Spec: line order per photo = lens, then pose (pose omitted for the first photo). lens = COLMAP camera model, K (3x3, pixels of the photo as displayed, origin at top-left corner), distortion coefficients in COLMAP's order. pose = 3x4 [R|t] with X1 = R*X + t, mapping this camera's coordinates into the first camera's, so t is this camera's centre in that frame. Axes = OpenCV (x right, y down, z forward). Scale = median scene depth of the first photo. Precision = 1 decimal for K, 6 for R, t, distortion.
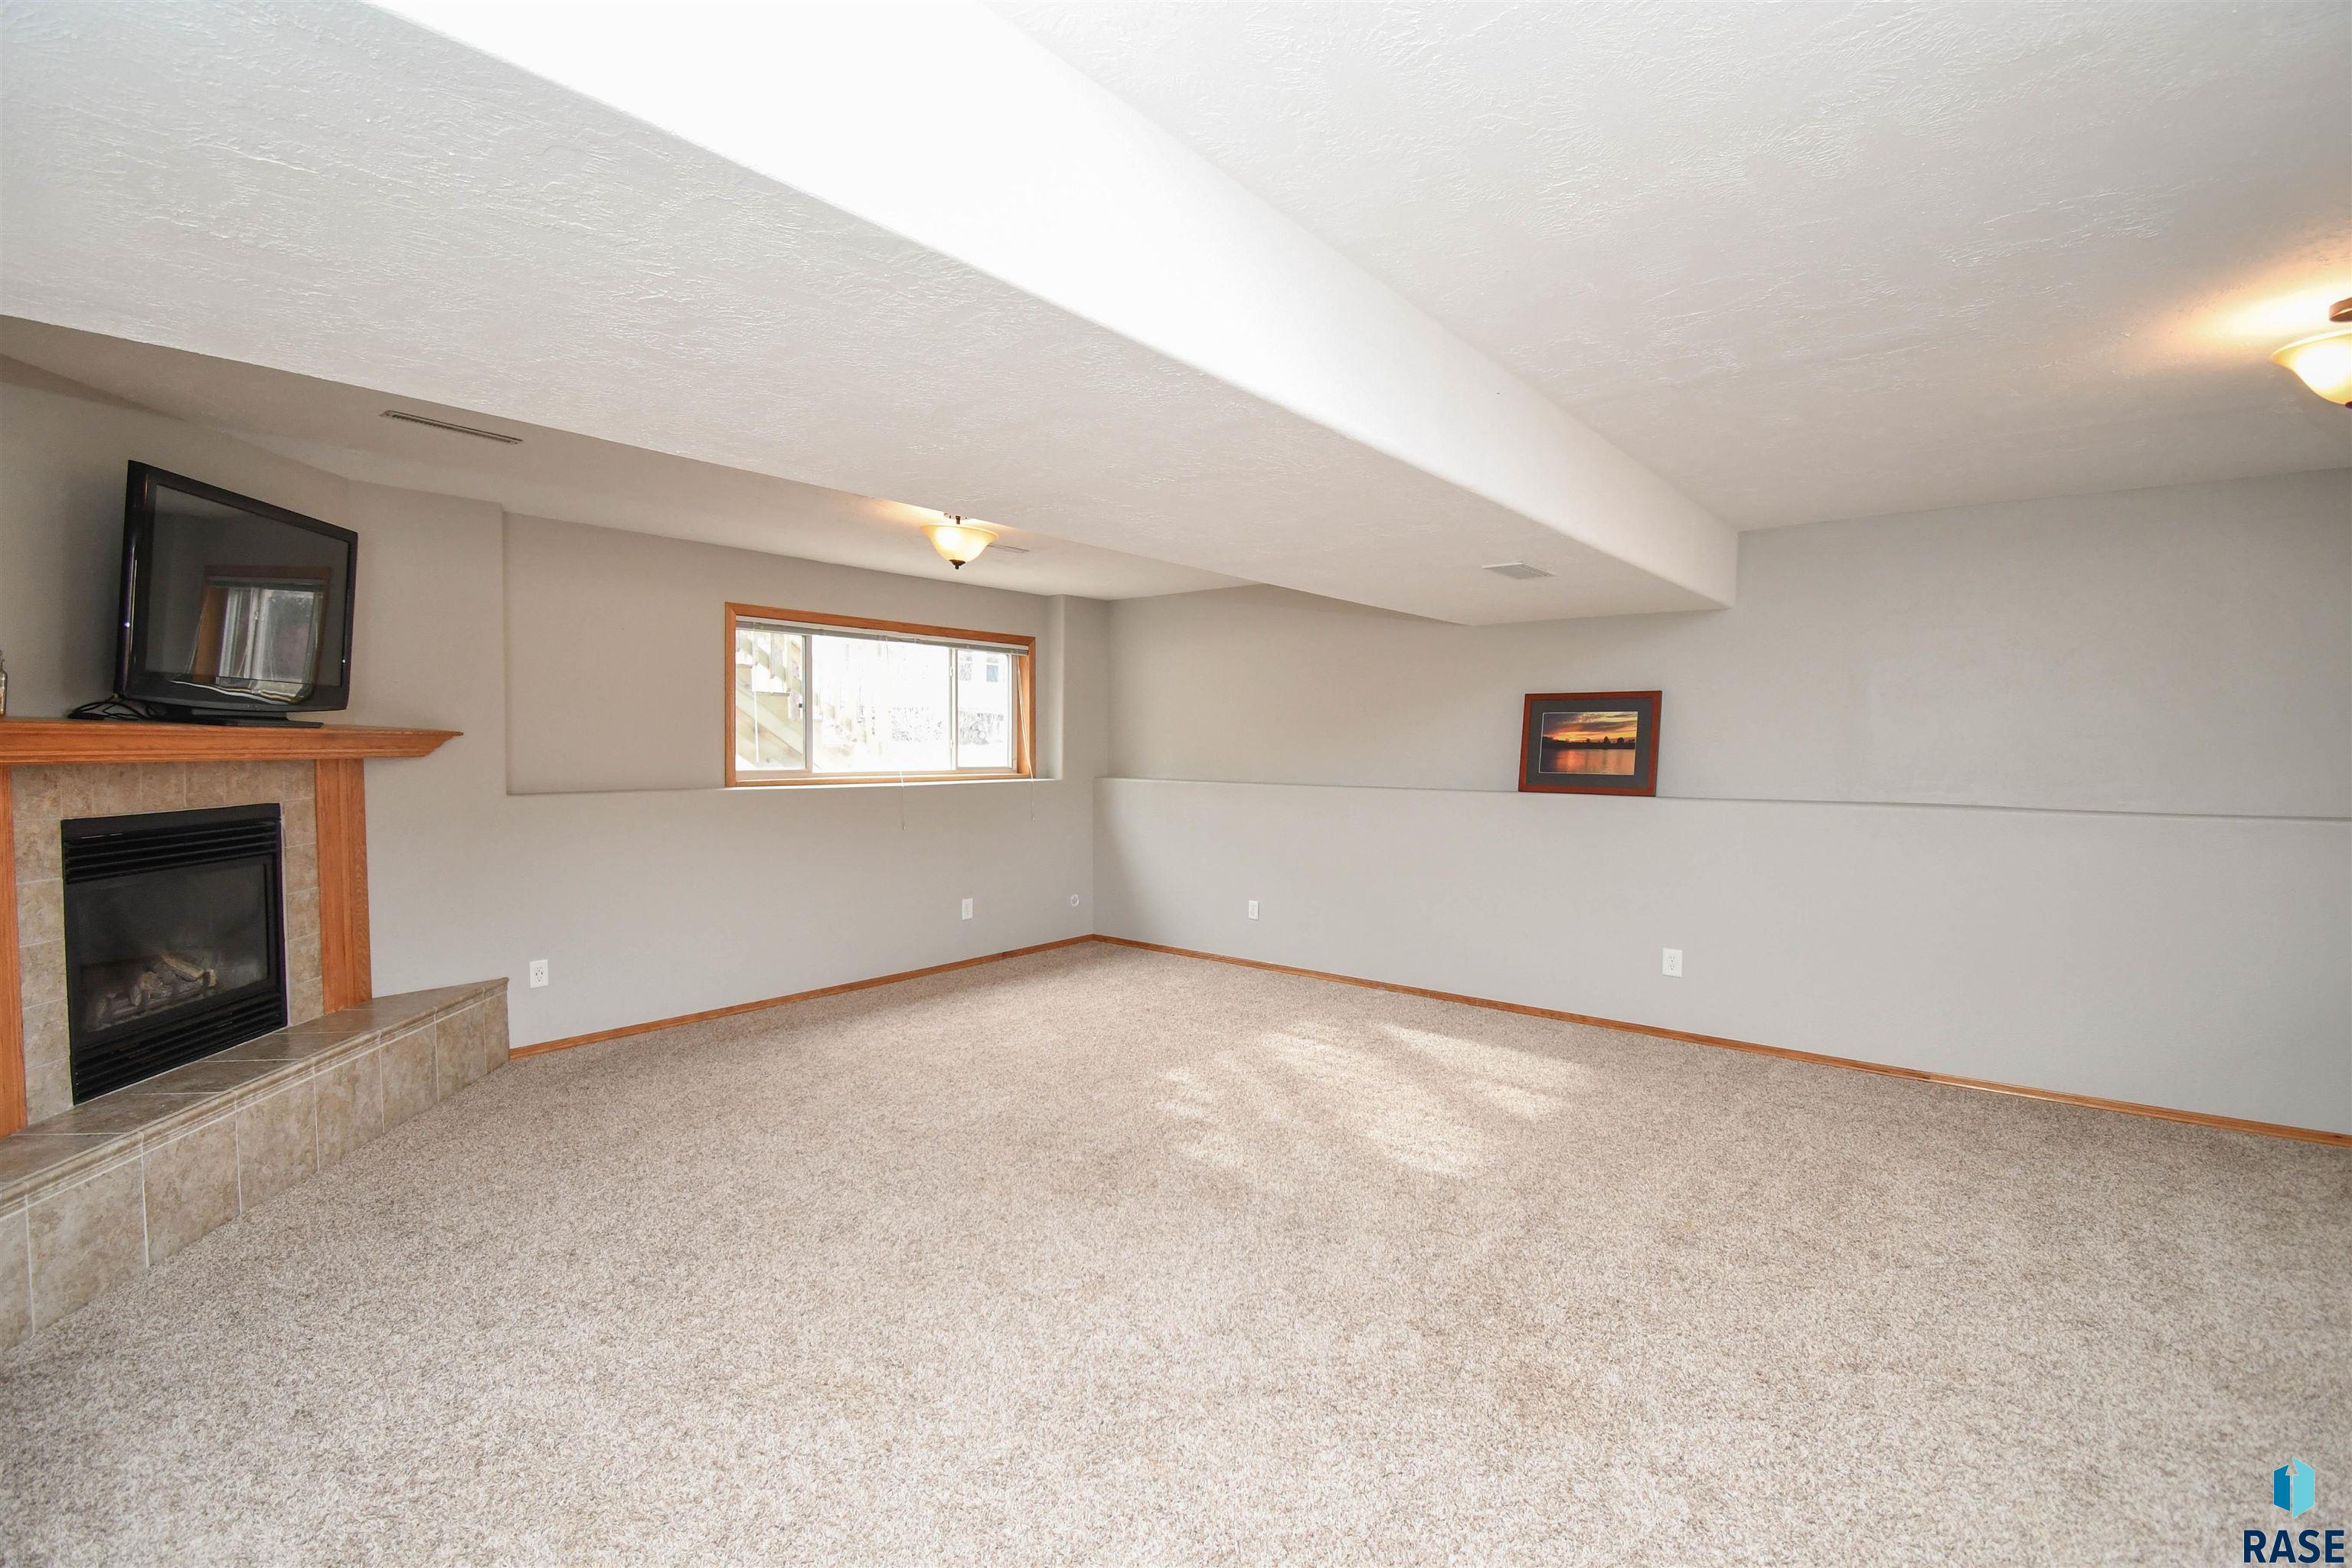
lens RADIAL K [[1042.8, 0, 1187.9], [0, 1042.8, 782.8], [0, 0, 1]] dist [0.008478, -0.019812]
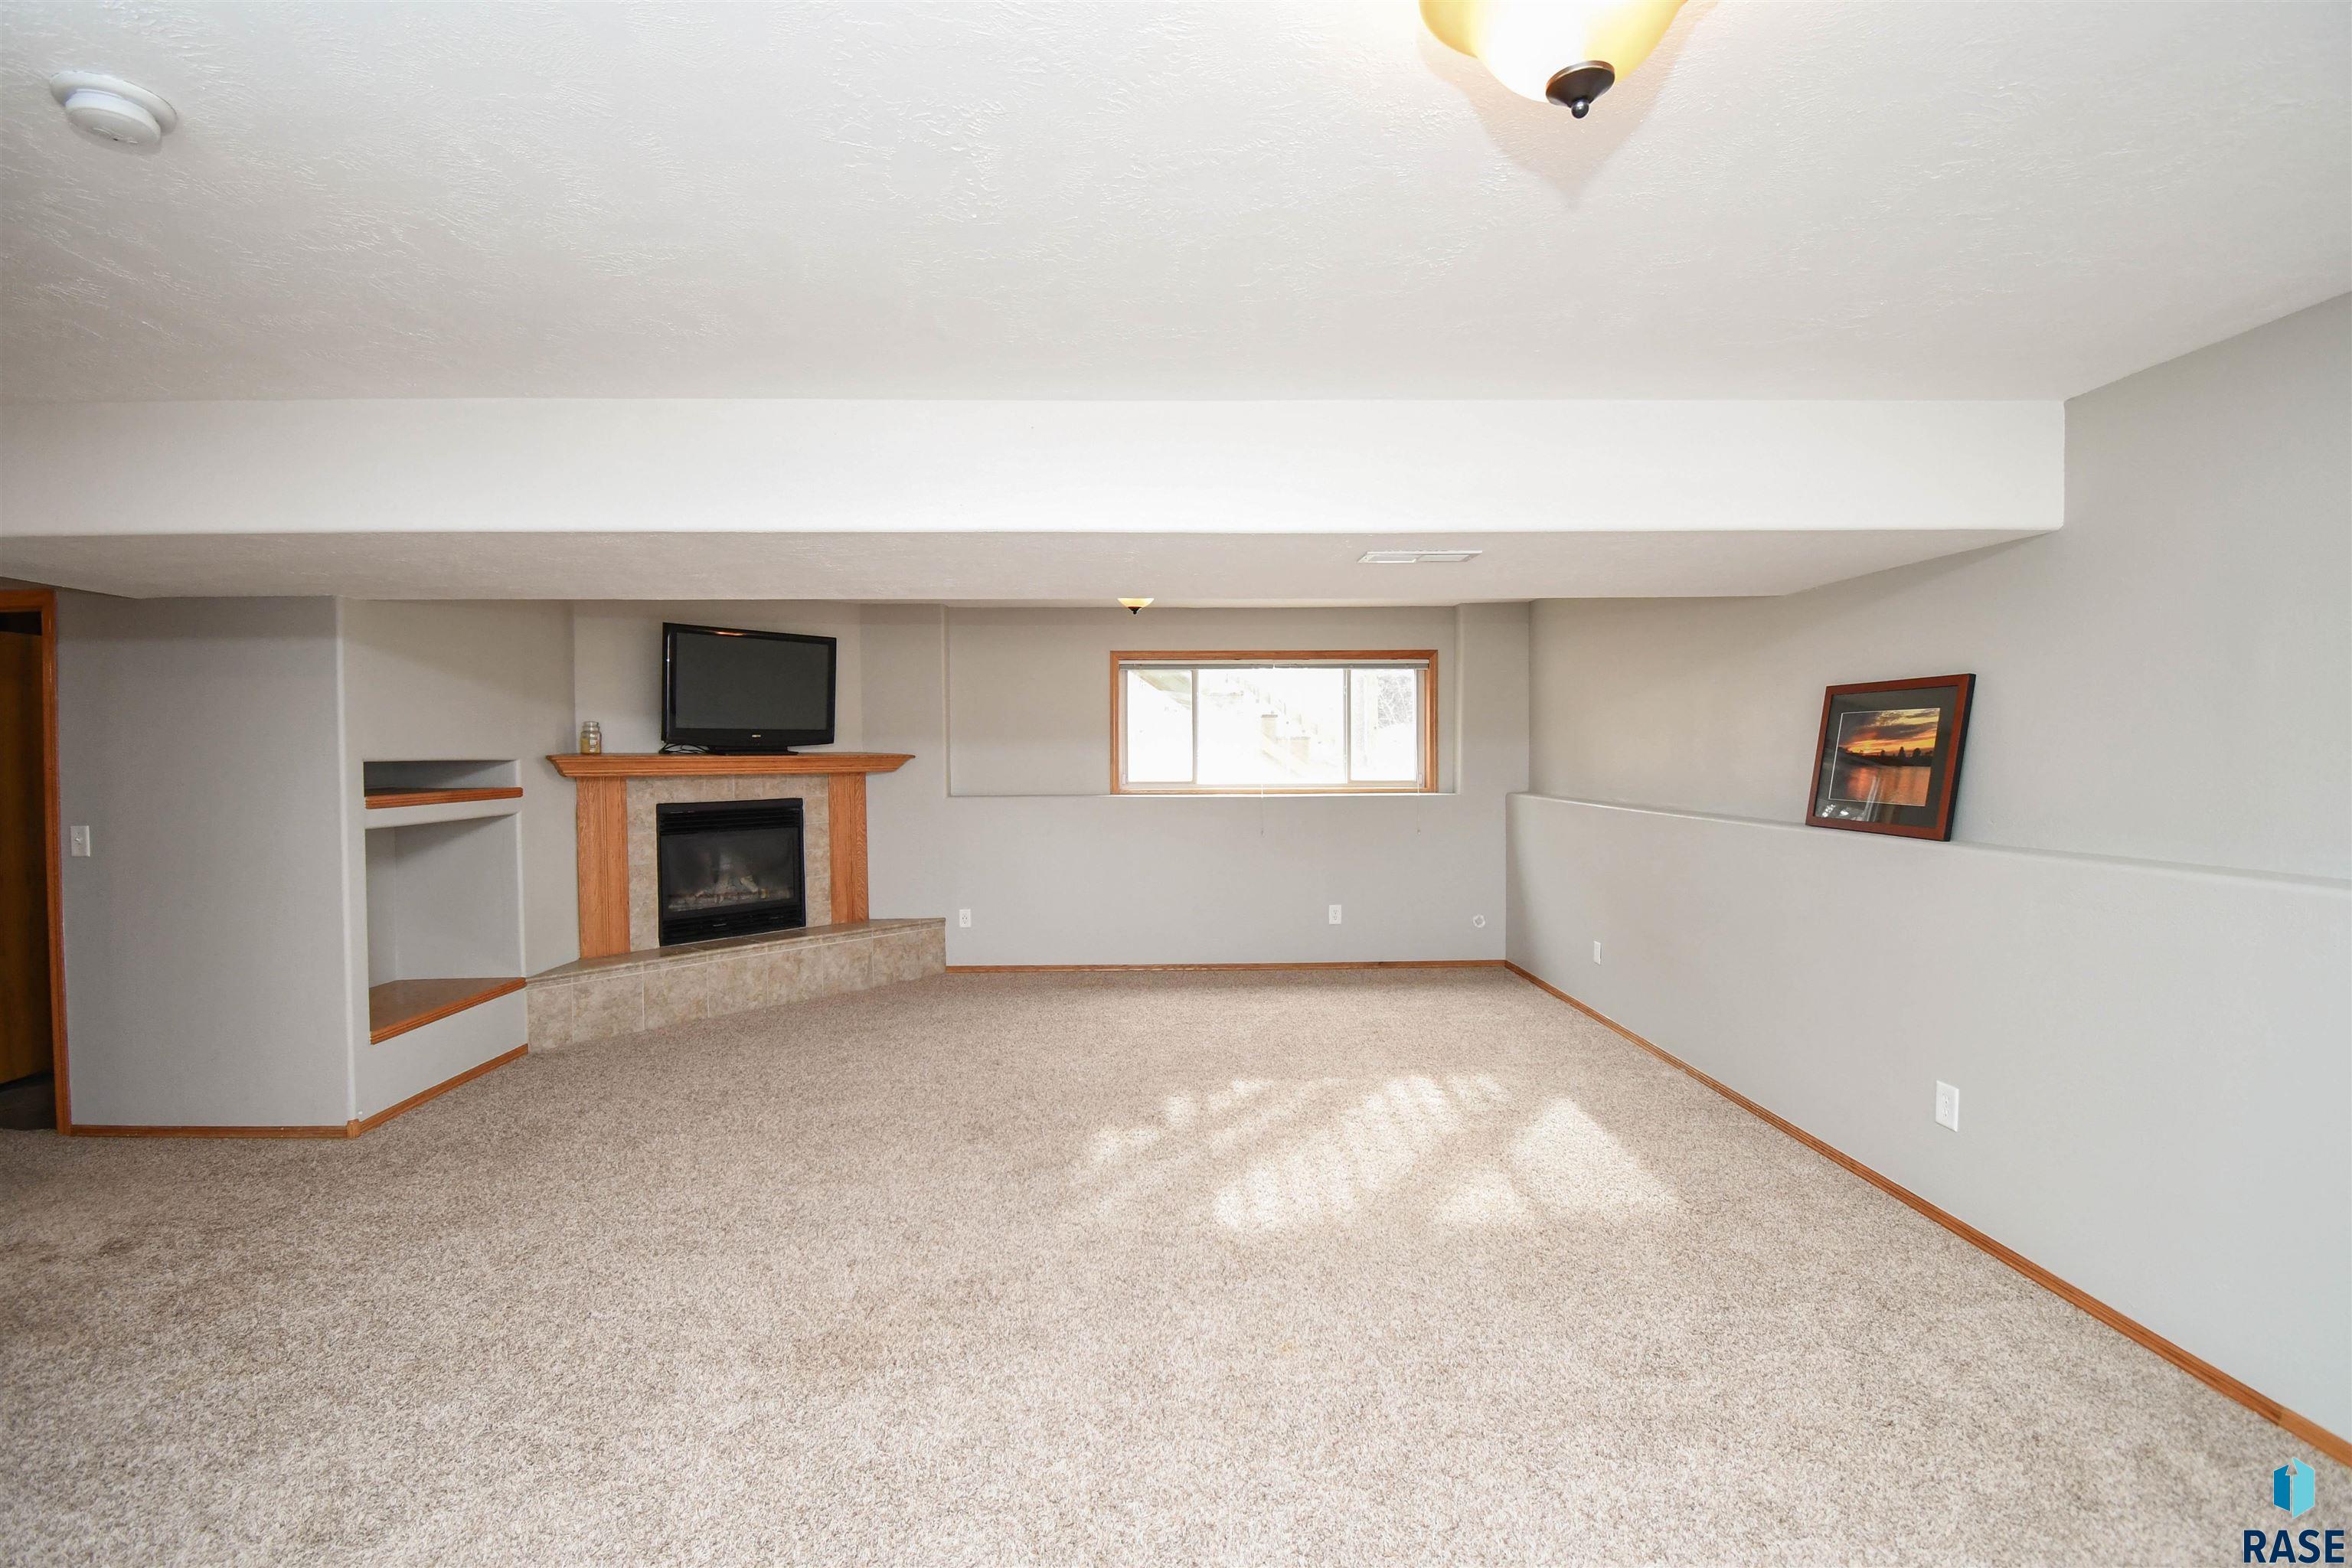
lens RADIAL K [[1042.8, 0, 1186.9], [0, 1042.8, 777.4], [0, 0, 1]] dist [0.008478, -0.019812]
pose [[0.658072, 0.009423, -0.752896, 0.706860], [-0.018822, 0.999815, -0.003938, -0.016525], [0.752720, 0.016763, 0.658128, 0.267871]]
